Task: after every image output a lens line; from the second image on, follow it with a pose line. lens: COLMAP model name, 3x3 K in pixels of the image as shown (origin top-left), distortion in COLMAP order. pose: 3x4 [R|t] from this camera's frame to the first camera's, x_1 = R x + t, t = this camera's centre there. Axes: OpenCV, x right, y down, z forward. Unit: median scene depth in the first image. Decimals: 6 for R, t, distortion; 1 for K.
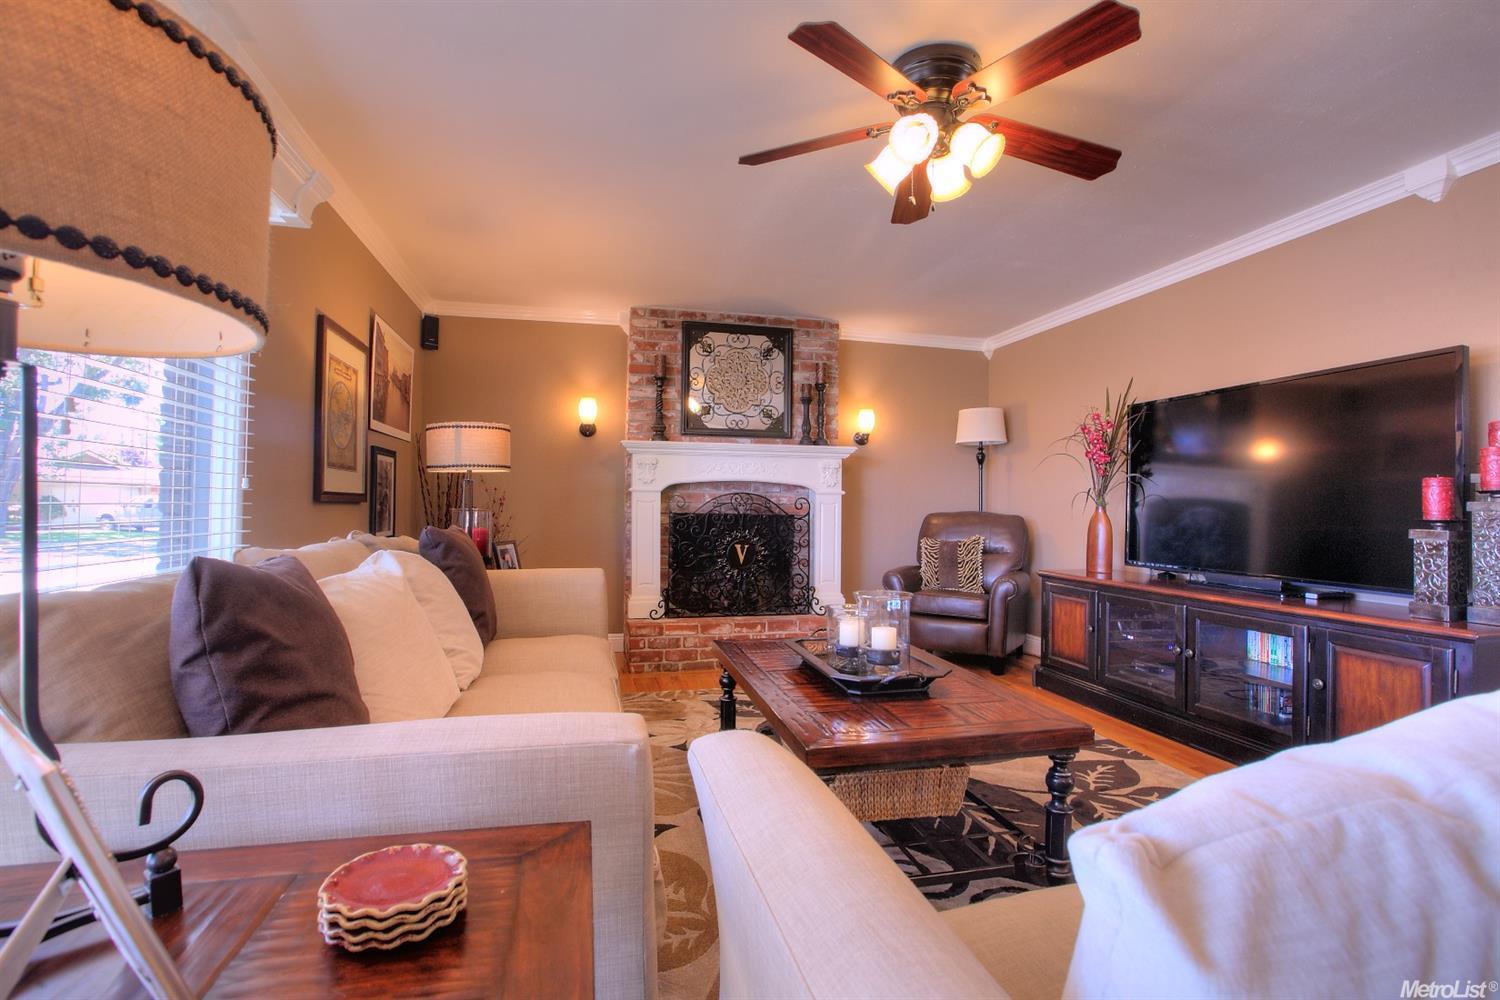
lens RADIAL K [[690.4, 0, 744.6], [0, 690.4, 501.5], [0, 0, 1]] dist [-0.028682, -0.000319]
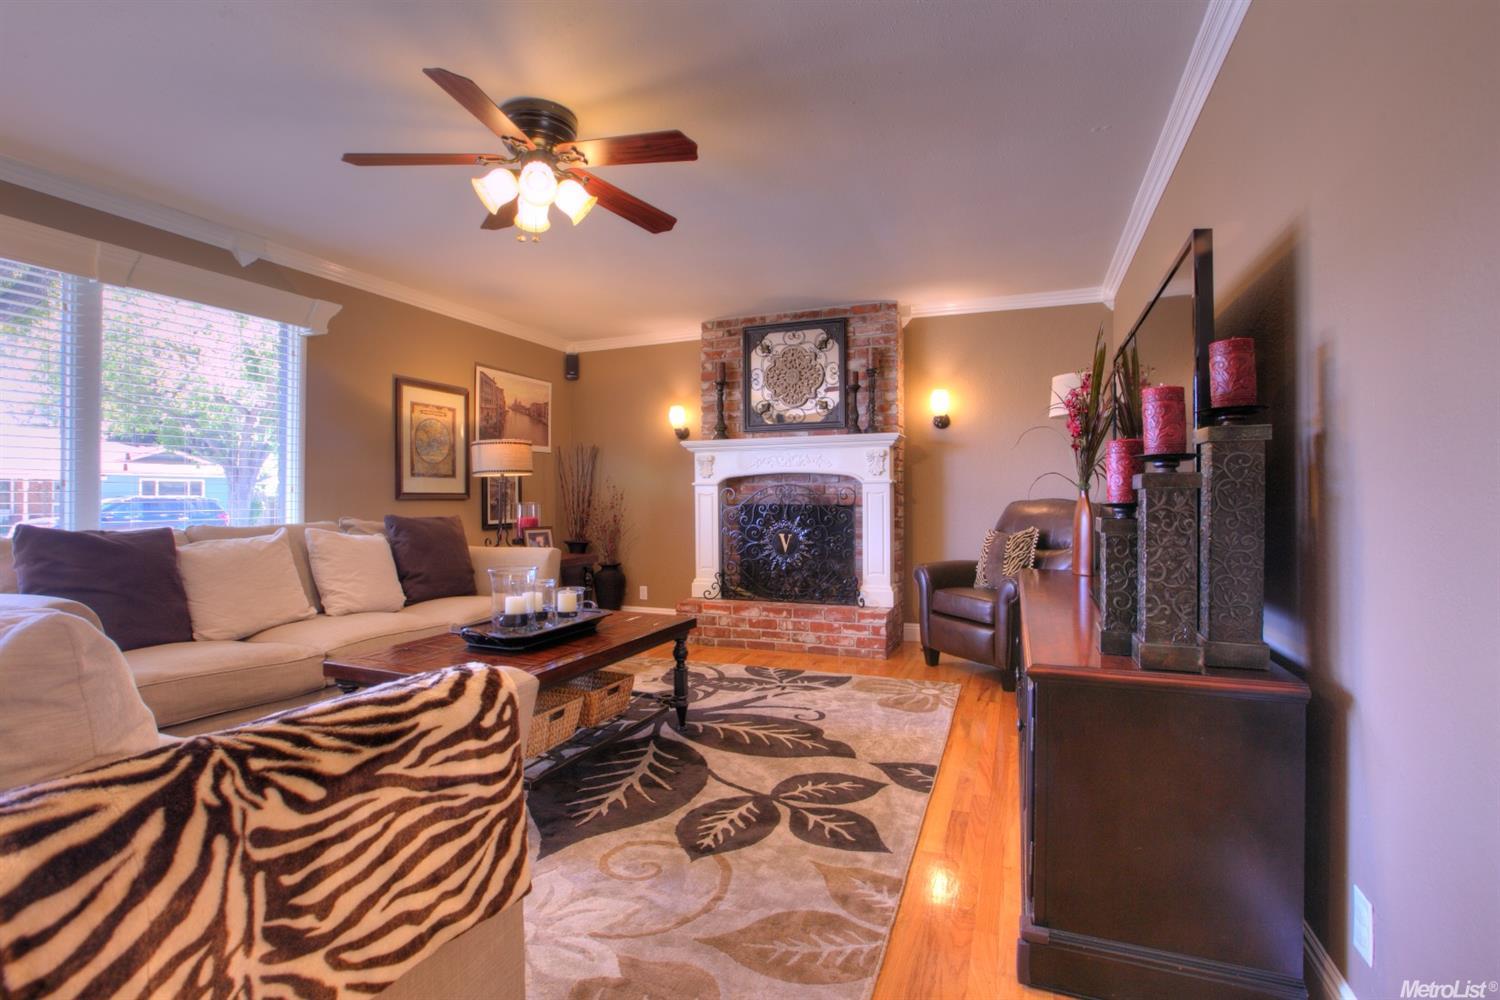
lens RADIAL K [[690.4, 0, 740.4], [0, 690.4, 499.7], [0, 0, 1]] dist [-0.028682, -0.000319]
pose [[0.817972, -0.012241, -0.575127, 0.529566], [0.017011, 0.999851, 0.002913, 0.006296], [0.575006, -0.012166, 0.818059, 0.104710]]
